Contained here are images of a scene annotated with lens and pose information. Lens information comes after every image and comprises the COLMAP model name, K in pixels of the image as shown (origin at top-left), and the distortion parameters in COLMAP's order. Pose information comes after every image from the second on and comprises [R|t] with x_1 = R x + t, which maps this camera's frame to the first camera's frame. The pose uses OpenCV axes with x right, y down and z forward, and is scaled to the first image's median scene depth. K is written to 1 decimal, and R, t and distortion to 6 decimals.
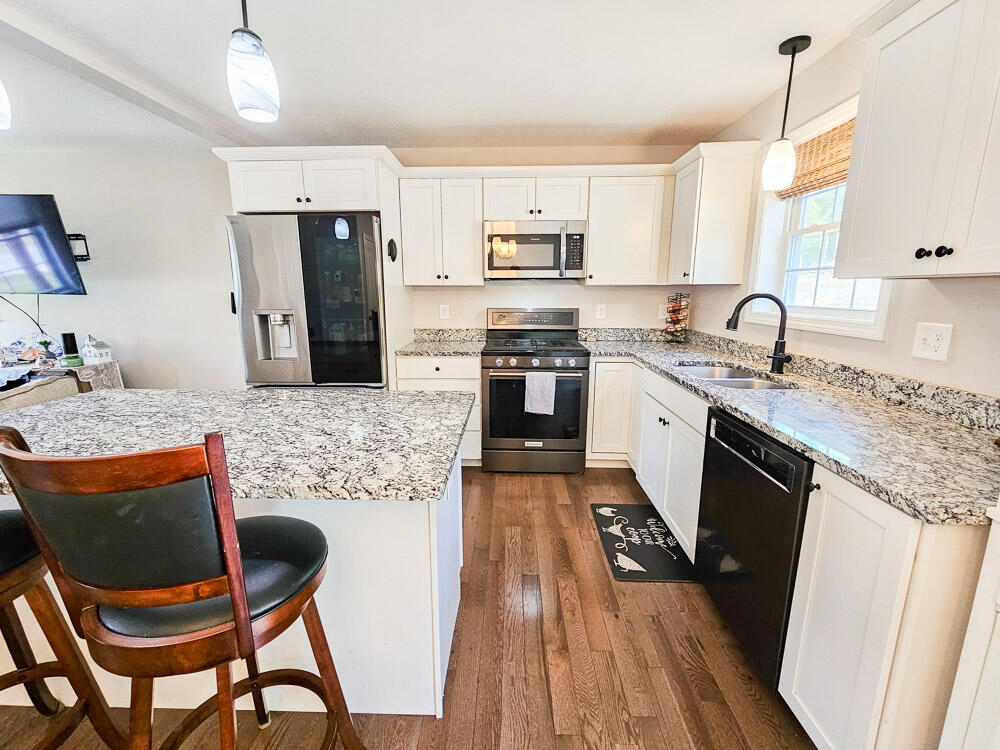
lens RADIAL K [[420.4, 0, 497.7], [0, 420.4, 373.9], [0, 0, 1]] dist [-0.000870, -0.000155]
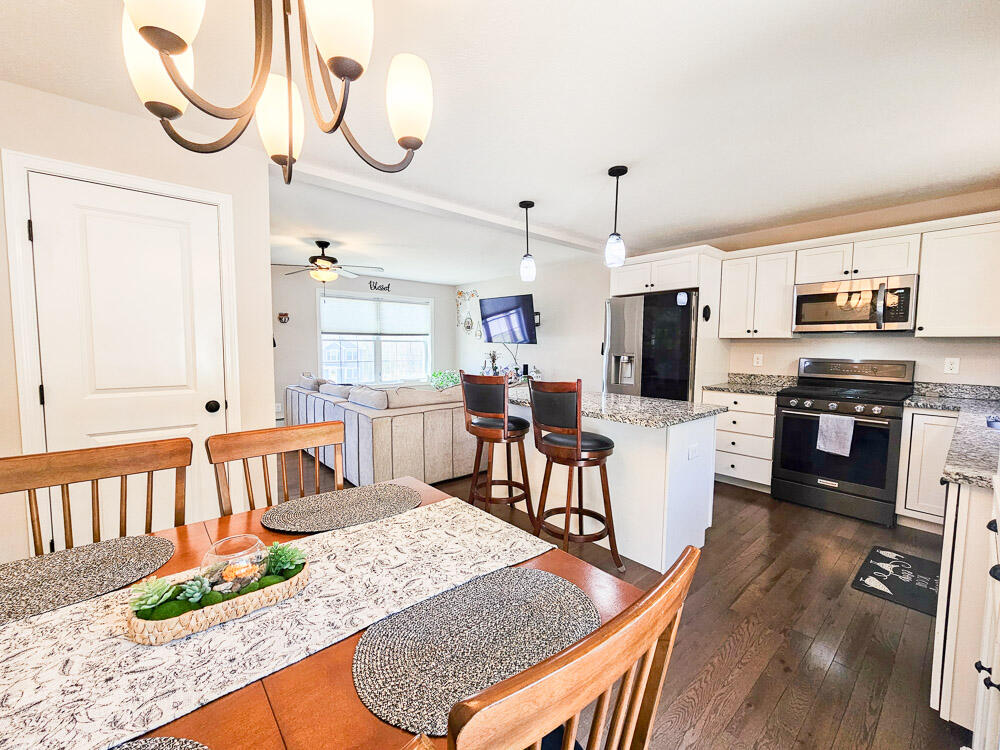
lens RADIAL K [[413.6, 0, 499.7], [0, 413.6, 373.4], [0, 0, 1]] dist [-0.000375, 0.000001]
pose [[0.677737, 0.057379, -0.733062, 0.296543], [-0.151841, 0.986384, -0.063174, 0.091664], [0.719456, 0.154124, 0.677222, -0.384989]]
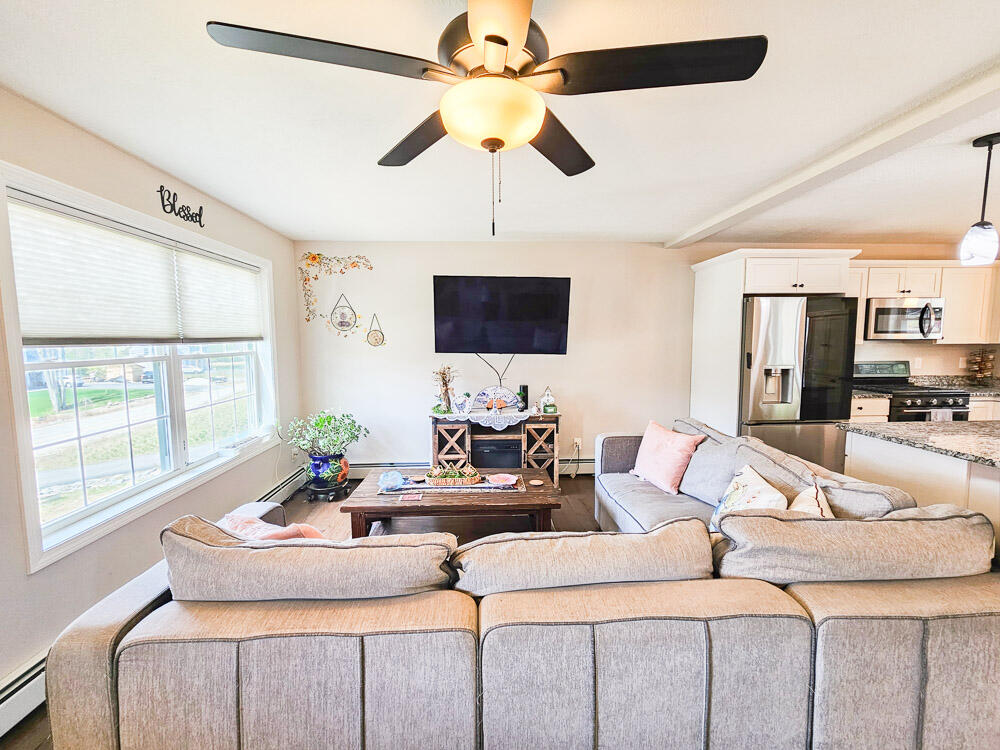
lens RADIAL K [[413.6, 0, 499.7], [0, 413.6, 373.4], [0, 0, 1]] dist [-0.000375, 0.000001]
pose [[0.996389, -0.012130, 0.084035, -1.440460], [0.021680, 0.993281, -0.113677, 0.002655], [-0.082091, 0.115089, 0.989957, -0.206630]]
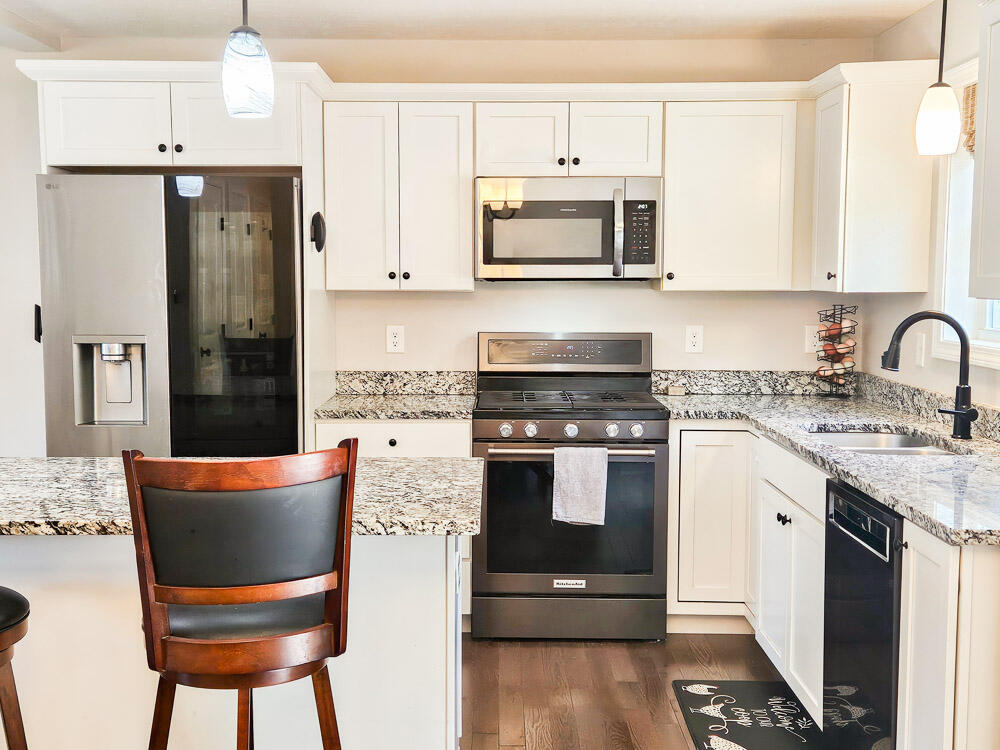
lens RADIAL K [[1194.2, 0, 493.5], [0, 1194.2, 382.2], [0, 0, 1]] dist [0.072851, -0.024352]
pose [[0.999588, 0.000486, 0.028709, -0.059465], [0.002595, 0.994236, -0.107184, 0.080760], [-0.028596, 0.107215, 0.993825, -0.585392]]
